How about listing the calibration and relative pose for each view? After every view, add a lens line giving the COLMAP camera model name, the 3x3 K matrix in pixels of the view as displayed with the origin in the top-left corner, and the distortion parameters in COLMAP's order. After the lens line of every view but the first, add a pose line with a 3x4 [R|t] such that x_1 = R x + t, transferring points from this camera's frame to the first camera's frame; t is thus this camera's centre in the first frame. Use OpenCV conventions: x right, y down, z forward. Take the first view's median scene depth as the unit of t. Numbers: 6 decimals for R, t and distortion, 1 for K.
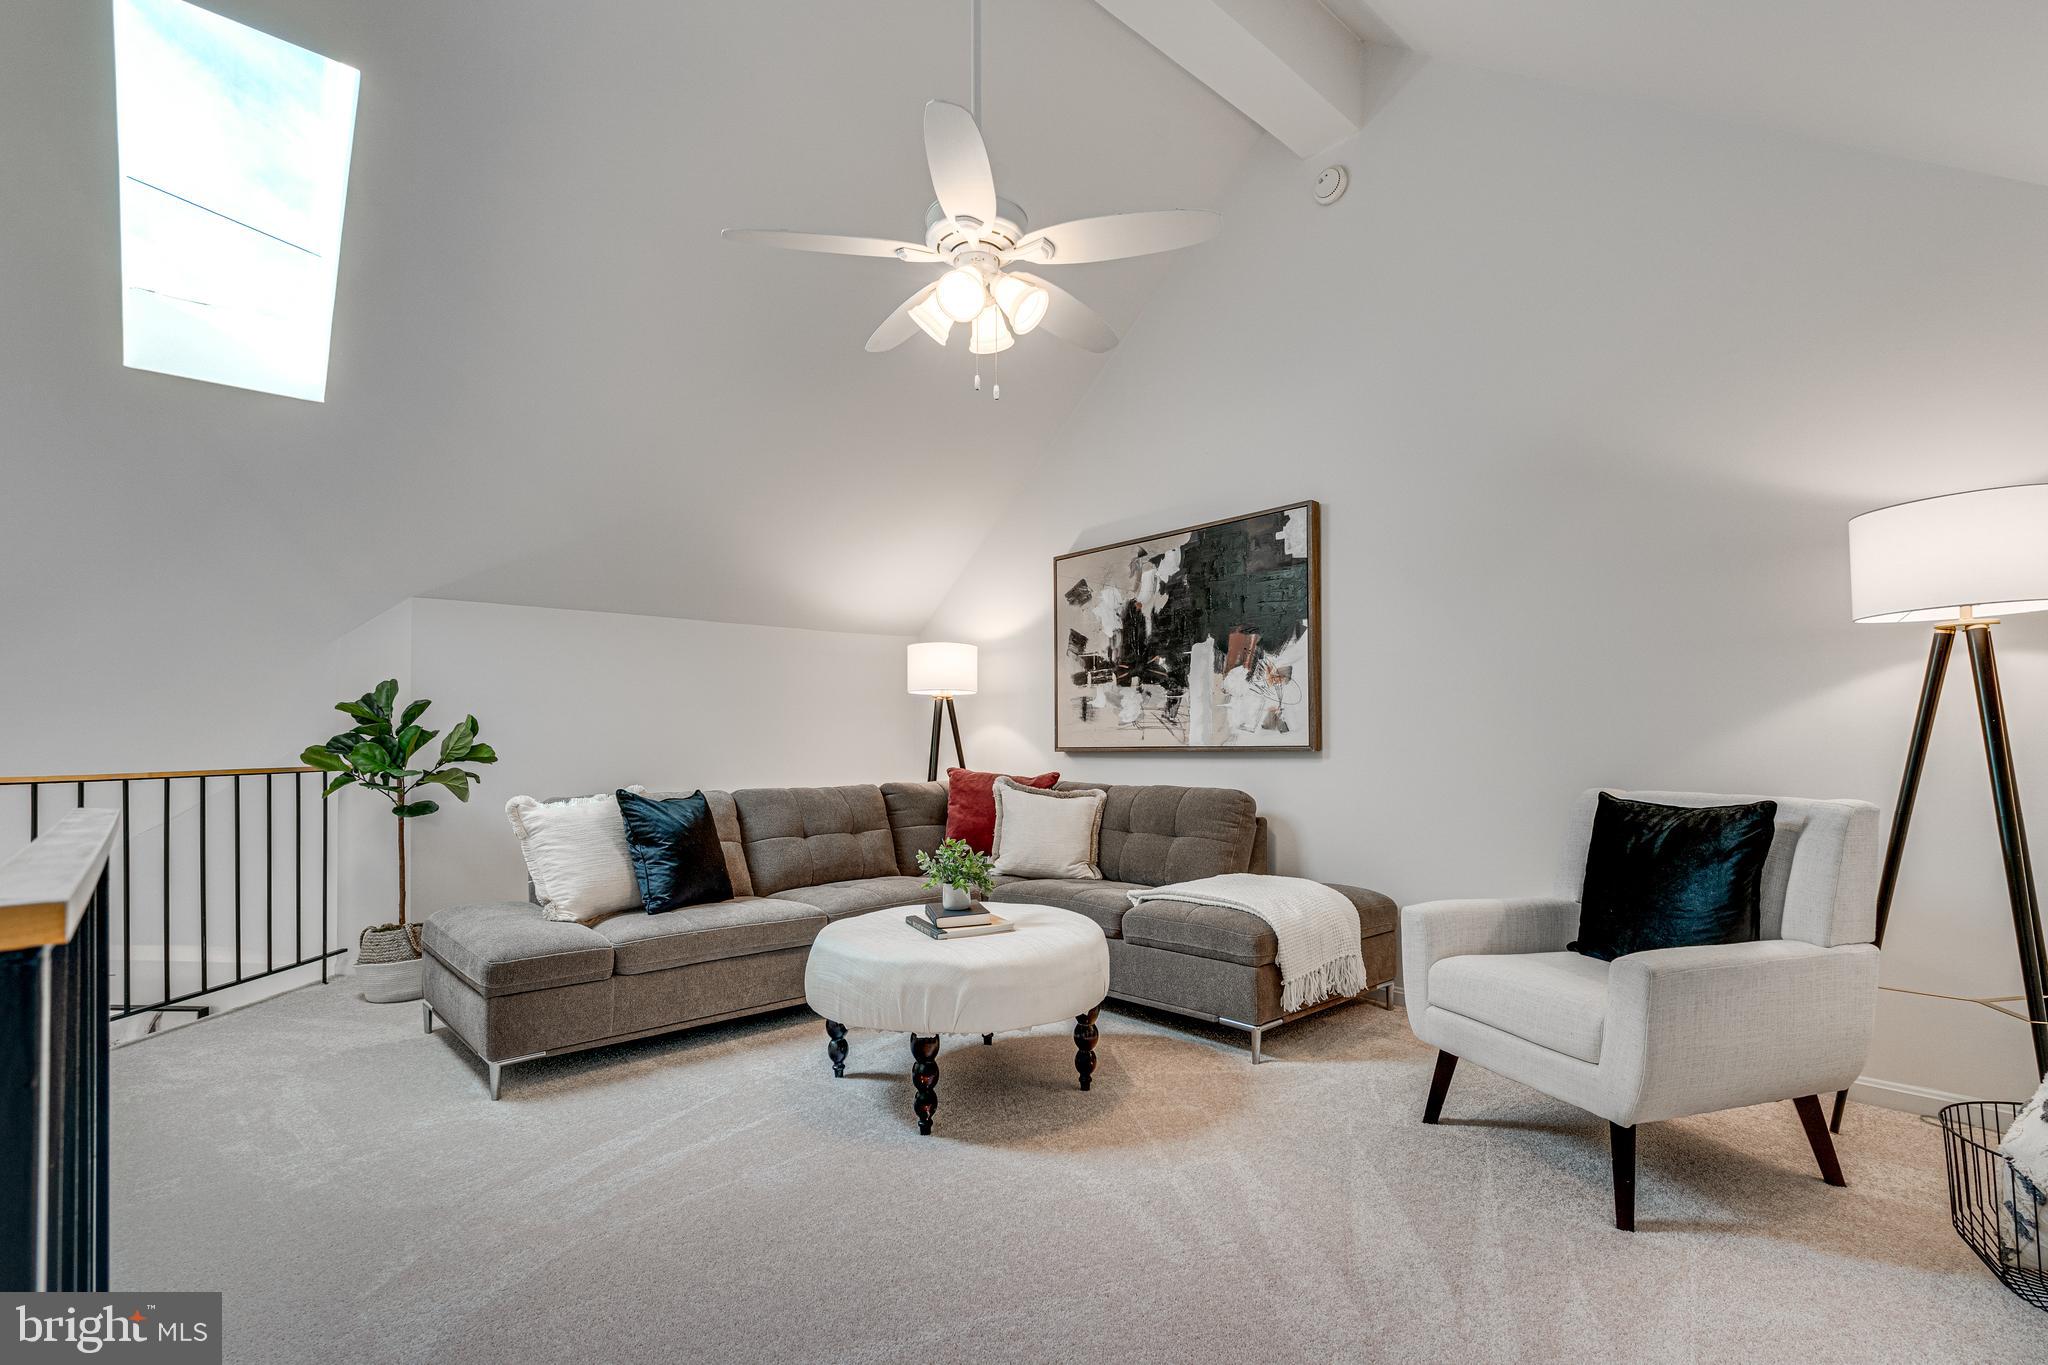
lens RADIAL K [[963.2, 0, 1022.5], [0, 963.2, 730.6], [0, 0, 1]] dist [-0.001270, -0.000161]
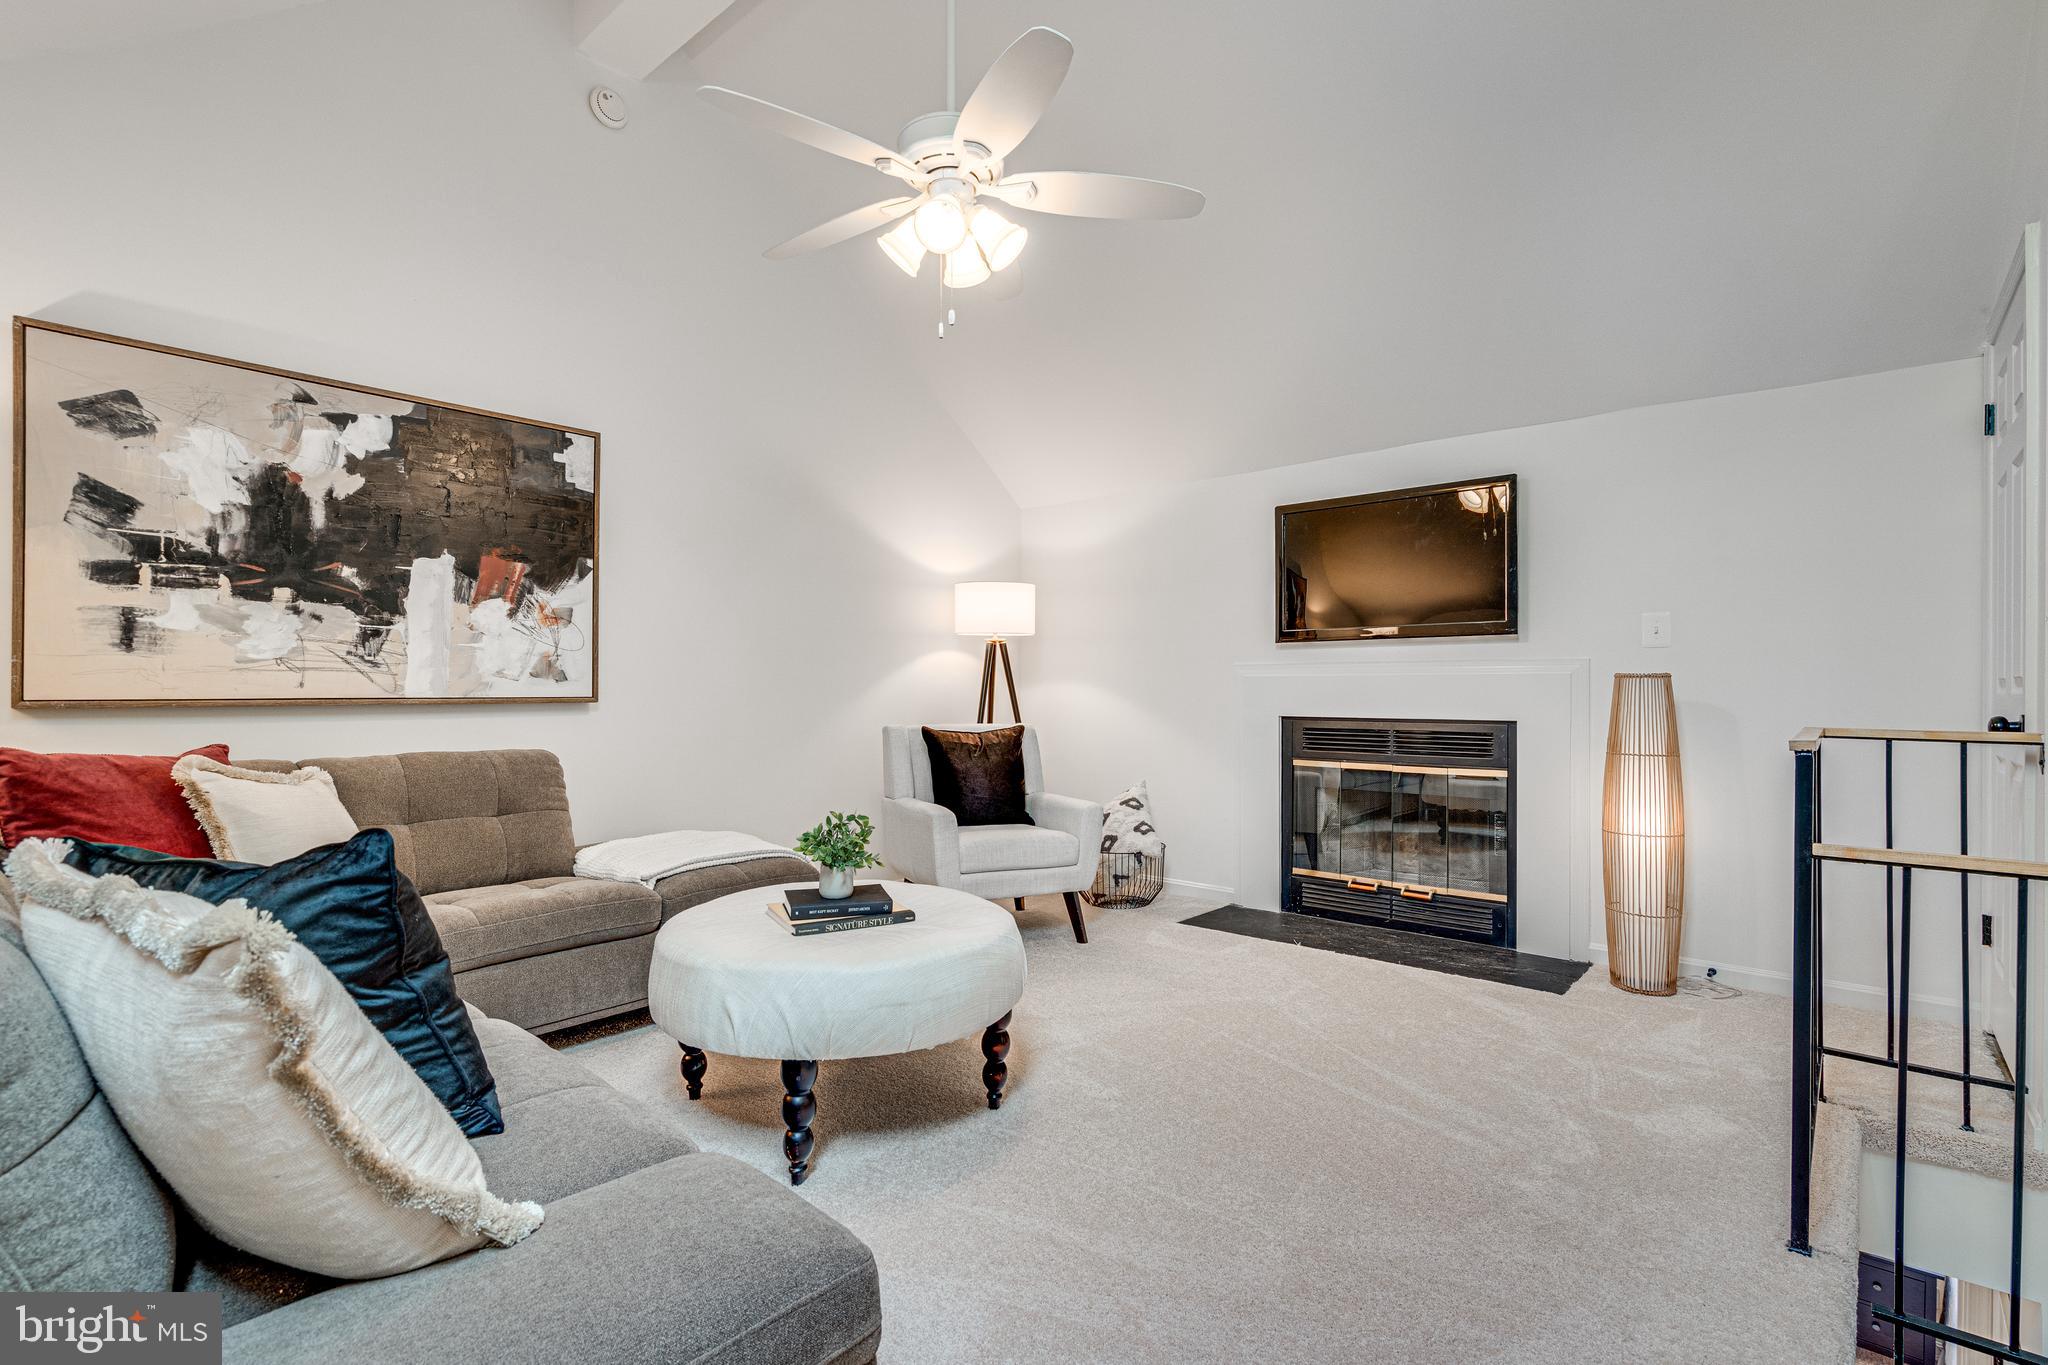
lens RADIAL K [[943.1, 0, 1016.6], [0, 943.1, 696.6], [0, 0, 1]] dist [-0.001406, -0.000179]
pose [[-0.110923, 0.004156, 0.993820, -0.574206], [-0.011362, 0.999921, -0.005449, 0.014128], [-0.993764, -0.011896, -0.110867, 0.614700]]
